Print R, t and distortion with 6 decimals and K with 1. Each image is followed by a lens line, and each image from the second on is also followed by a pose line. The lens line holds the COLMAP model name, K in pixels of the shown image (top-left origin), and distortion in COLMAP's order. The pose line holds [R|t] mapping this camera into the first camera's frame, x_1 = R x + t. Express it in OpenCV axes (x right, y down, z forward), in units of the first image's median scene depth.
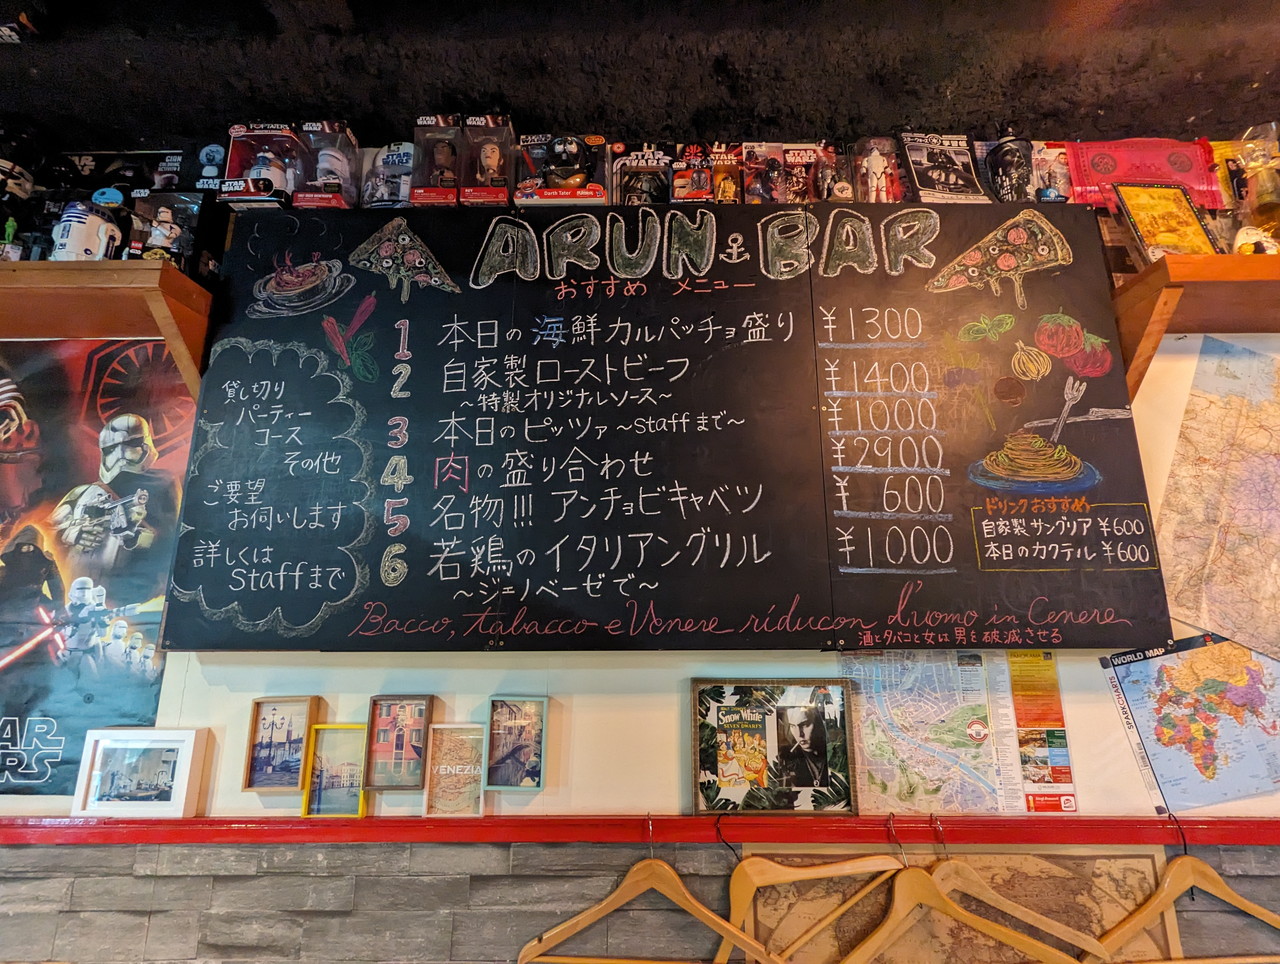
lens RADIAL K [[602.8, 0, 641.7], [0, 602.8, 481.2], [0, 0, 1]] dist [0.011338, 0.000710]
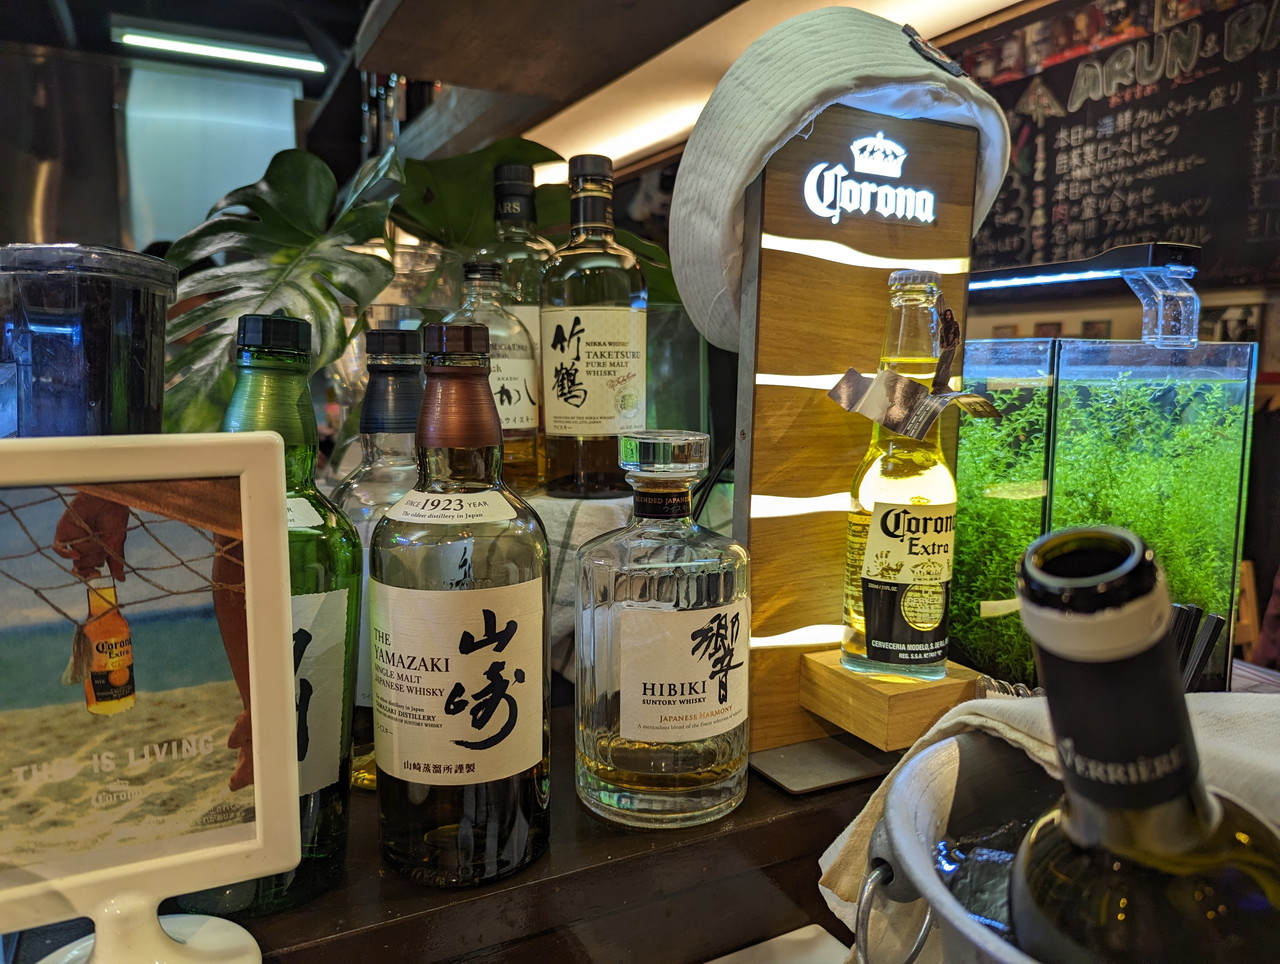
lens RADIAL K [[918.1, 0, 638.5], [0, 918.1, 478.5], [0, 0, 1]] dist [0.000758, -0.015952]
pose [[0.463855, 0.108076, -0.879294, 1.815433], [0.186362, 0.958417, 0.216114, -0.092532], [0.866087, -0.264113, 0.424426, -1.764433]]
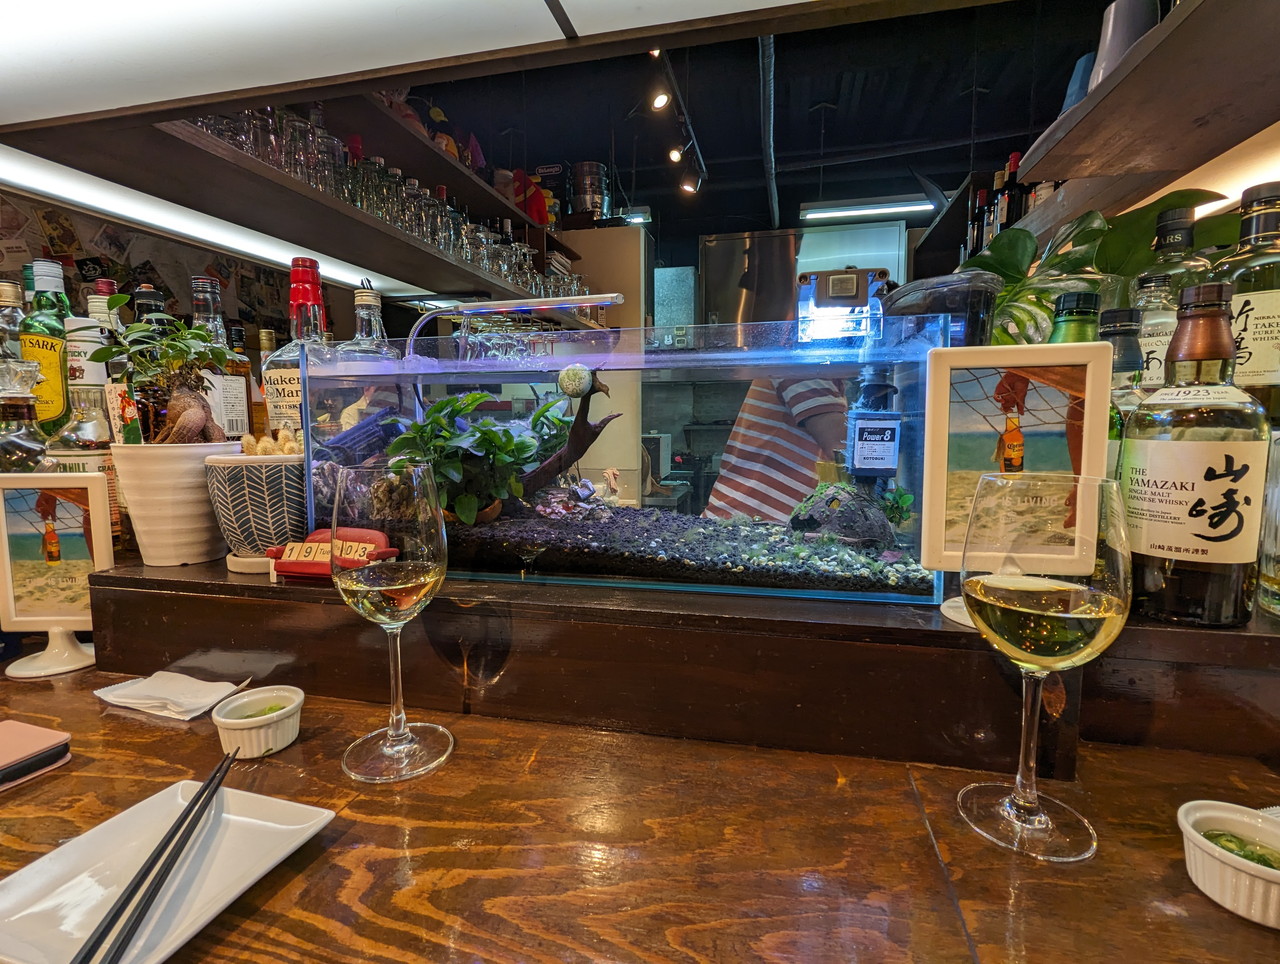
lens RADIAL K [[602.8, 0, 647.2], [0, 602.8, 482.1], [0, 0, 1]] dist [0.011338, 0.000710]
pose [[-0.206988, 0.103731, -0.972829, 3.193900], [0.222943, 0.973202, 0.056335, 0.235041], [0.952603, -0.205224, -0.224567, -3.870698]]
